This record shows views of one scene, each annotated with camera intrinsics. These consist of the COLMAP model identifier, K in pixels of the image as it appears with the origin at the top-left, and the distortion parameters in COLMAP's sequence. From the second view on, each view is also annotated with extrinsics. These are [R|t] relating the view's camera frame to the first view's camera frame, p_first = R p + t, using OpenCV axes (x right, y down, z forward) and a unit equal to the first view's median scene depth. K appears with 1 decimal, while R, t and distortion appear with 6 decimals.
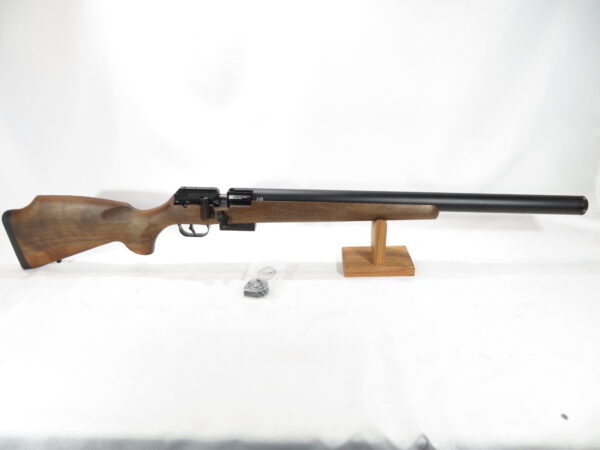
lens RADIAL K [[438.8, 0, 300.0], [0, 438.8, 225.0], [0, 0, 1]] dist [-0.006549, -0.002523]
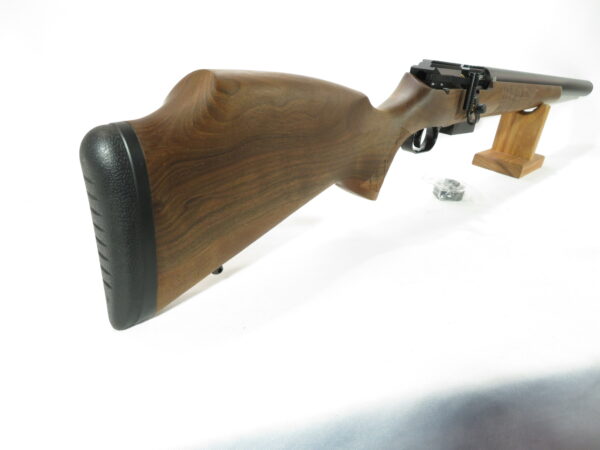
lens RADIAL K [[438.8, 0, 300.0], [0, 438.8, 225.0], [0, 0, 1]] dist [-0.006549, -0.002523]
pose [[0.657915, -0.220822, 0.719990, -0.818094], [0.229187, 0.969406, 0.087891, 0.032059], [-0.717371, 0.107188, 0.688396, 0.736438]]
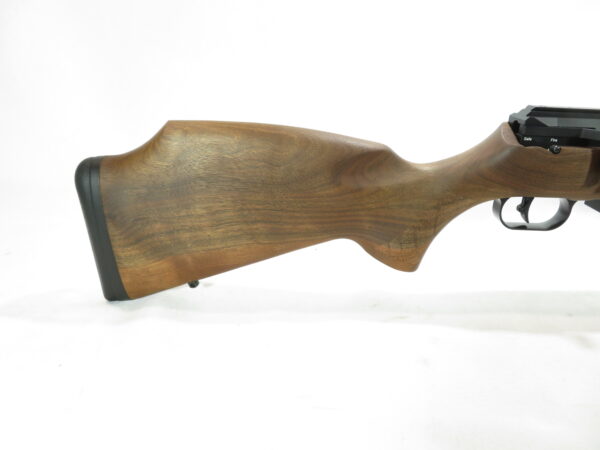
lens RADIAL K [[438.8, 0, 300.0], [0, 438.8, 225.0], [0, 0, 1]] dist [-0.006549, -0.002523]
pose [[0.999061, 0.019109, 0.038873, -0.494214], [-0.016395, 0.997484, -0.068972, 0.056409], [-0.040093, 0.068270, 0.996861, 0.591505]]
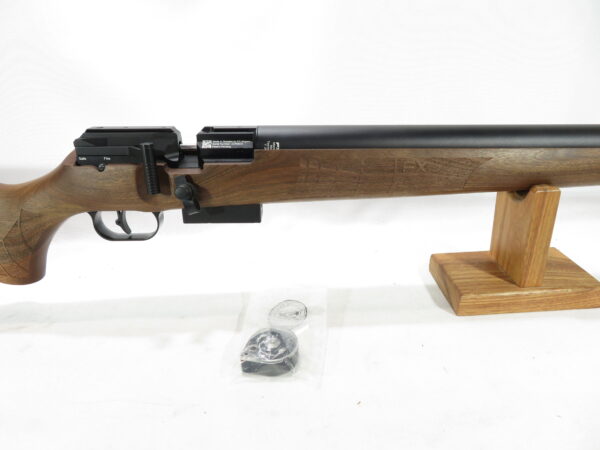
lens RADIAL K [[438.8, 0, 300.0], [0, 438.8, 225.0], [0, 0, 1]] dist [-0.006549, -0.002523]
pose [[0.998372, -0.030596, 0.048132, -0.084201], [0.033565, 0.997503, -0.062137, 0.046007], [-0.046111, 0.063652, 0.996906, 0.541963]]
